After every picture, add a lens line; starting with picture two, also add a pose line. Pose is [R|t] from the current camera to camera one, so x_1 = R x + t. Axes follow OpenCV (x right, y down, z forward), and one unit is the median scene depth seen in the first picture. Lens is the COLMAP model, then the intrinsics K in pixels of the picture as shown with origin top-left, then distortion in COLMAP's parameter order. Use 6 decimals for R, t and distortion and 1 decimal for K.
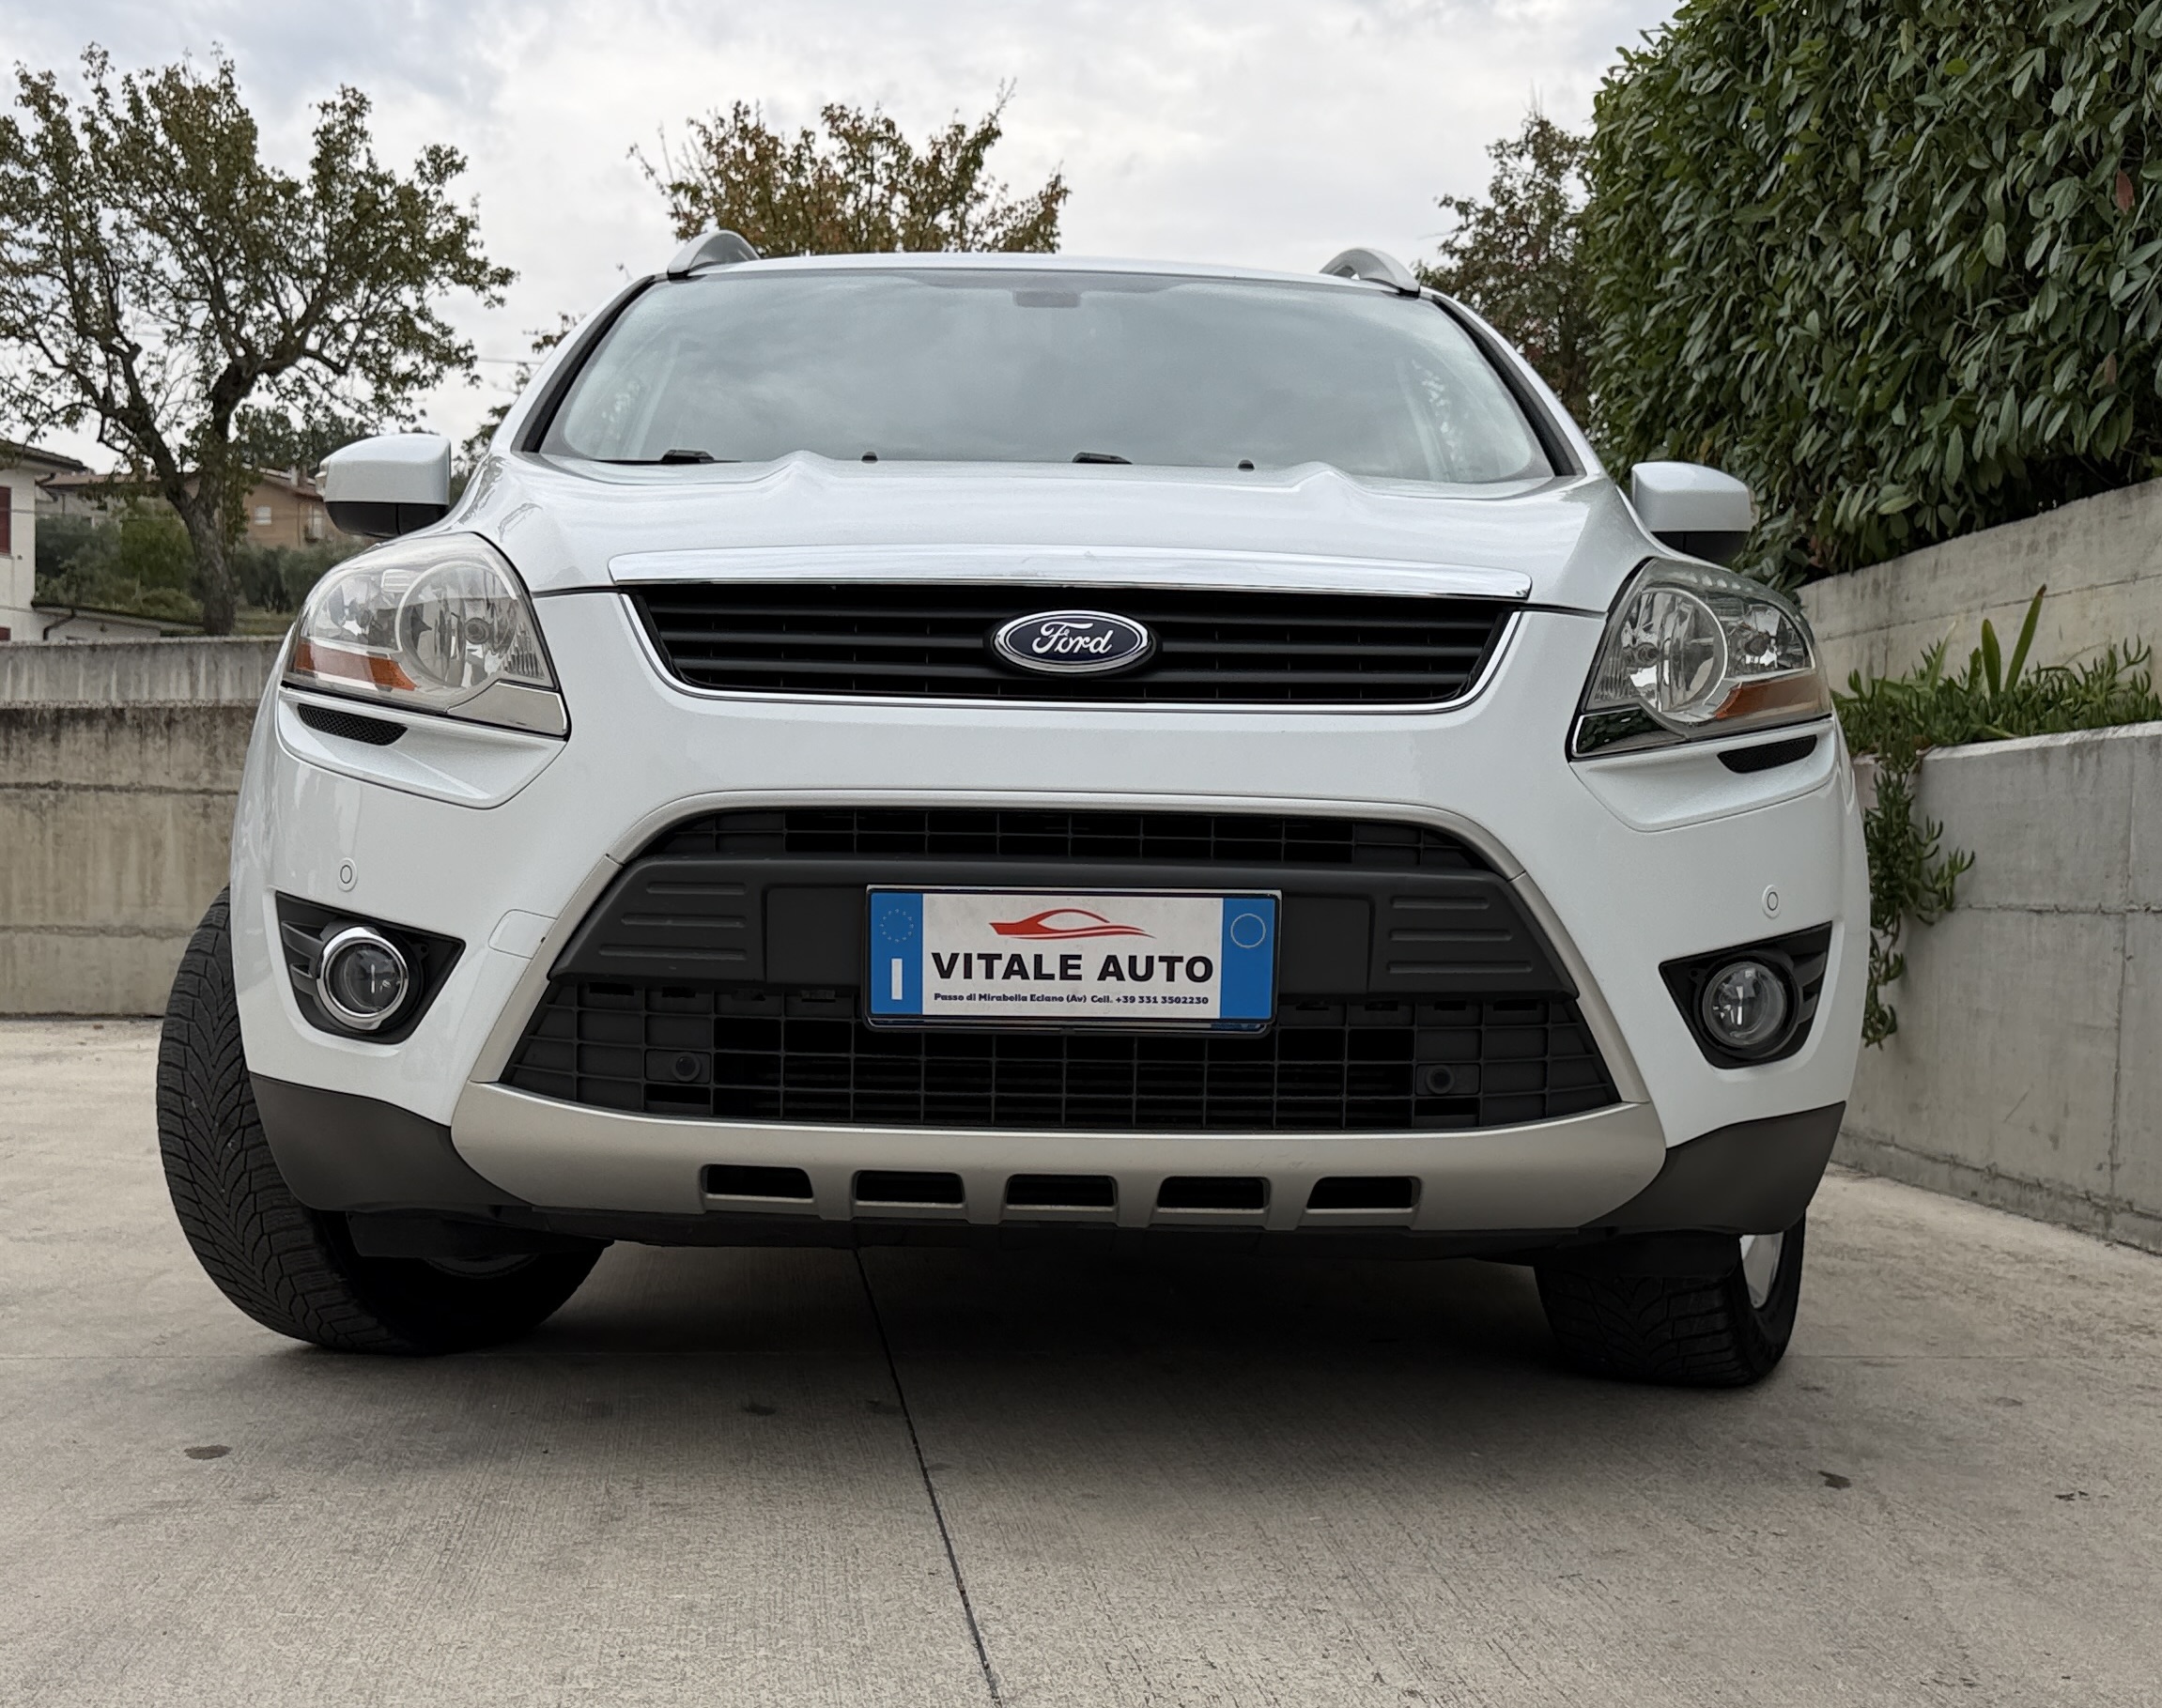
lens RADIAL K [[1600.4, 0, 1081.0], [0, 1600.4, 854.0], [0, 0, 1]] dist [0.062624, -0.048769]
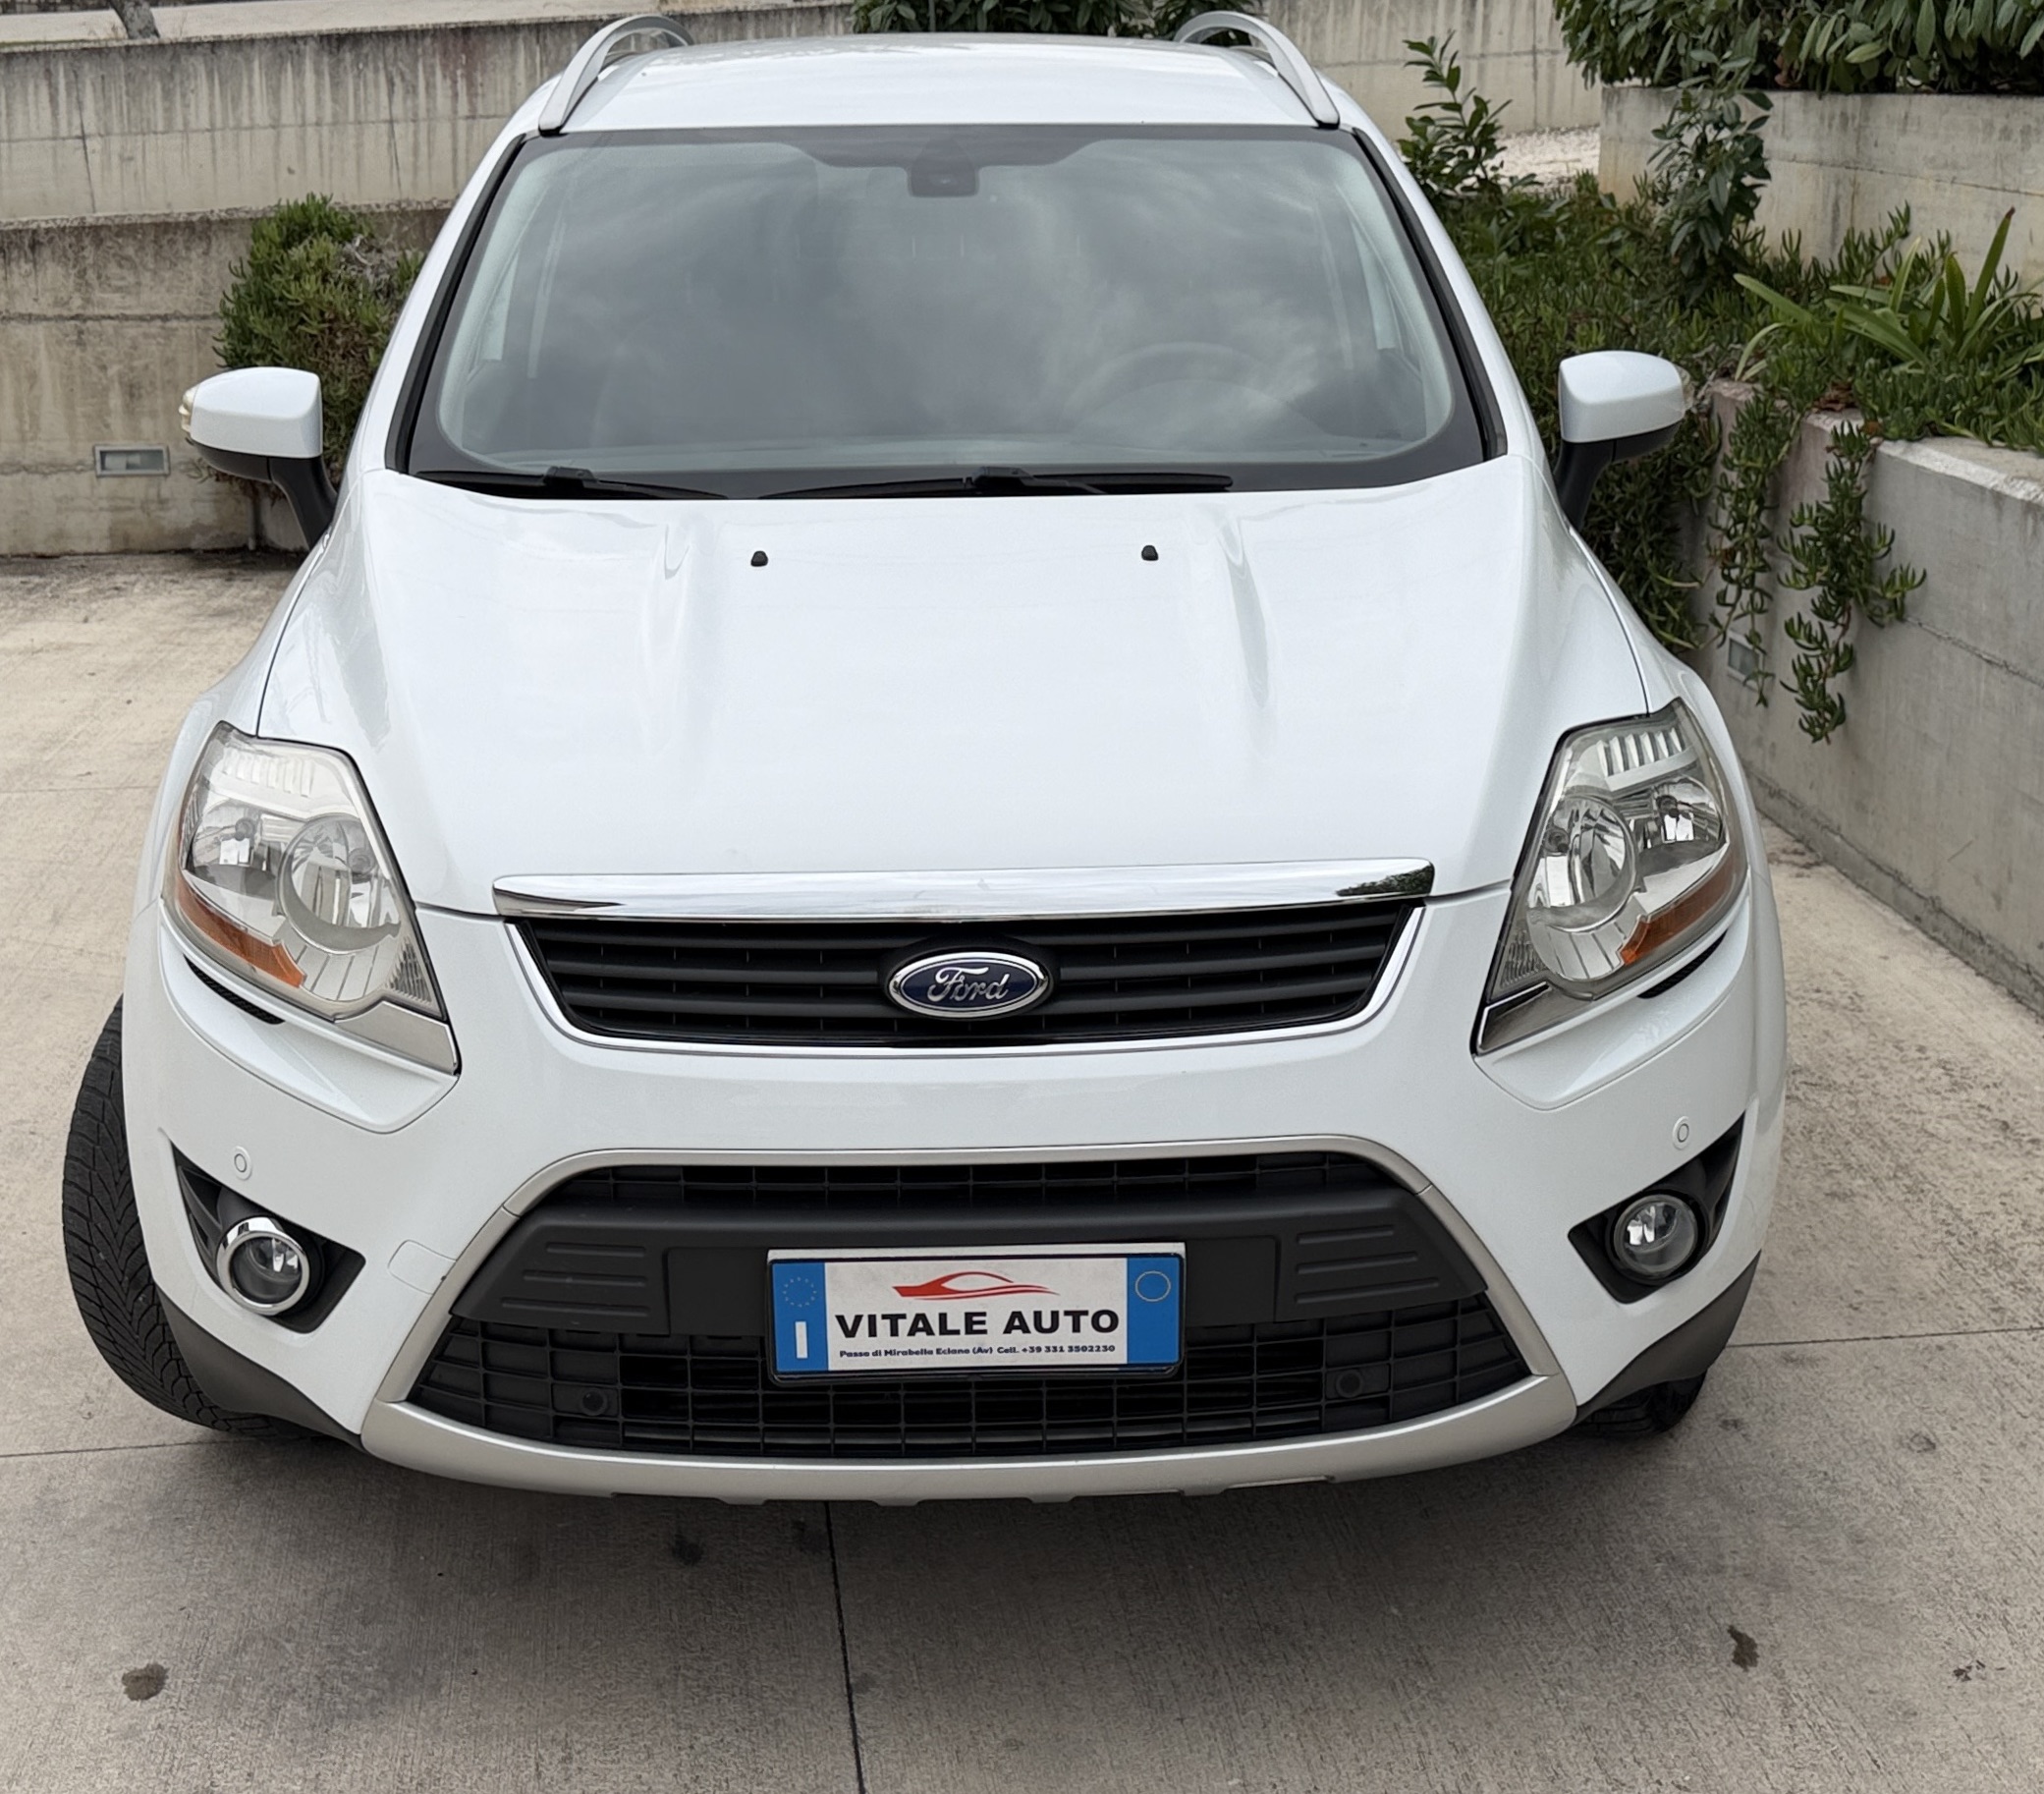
lens RADIAL K [[1654.8, 0, 1020.6], [0, 1654.8, 681.9], [0, 0, 1]] dist [0.086539, -0.080567]
pose [[0.999555, -0.029023, 0.006854, 0.024804], [0.028284, 0.995493, 0.090514, -0.402472], [-0.009450, -0.090279, 0.995872, 0.000343]]
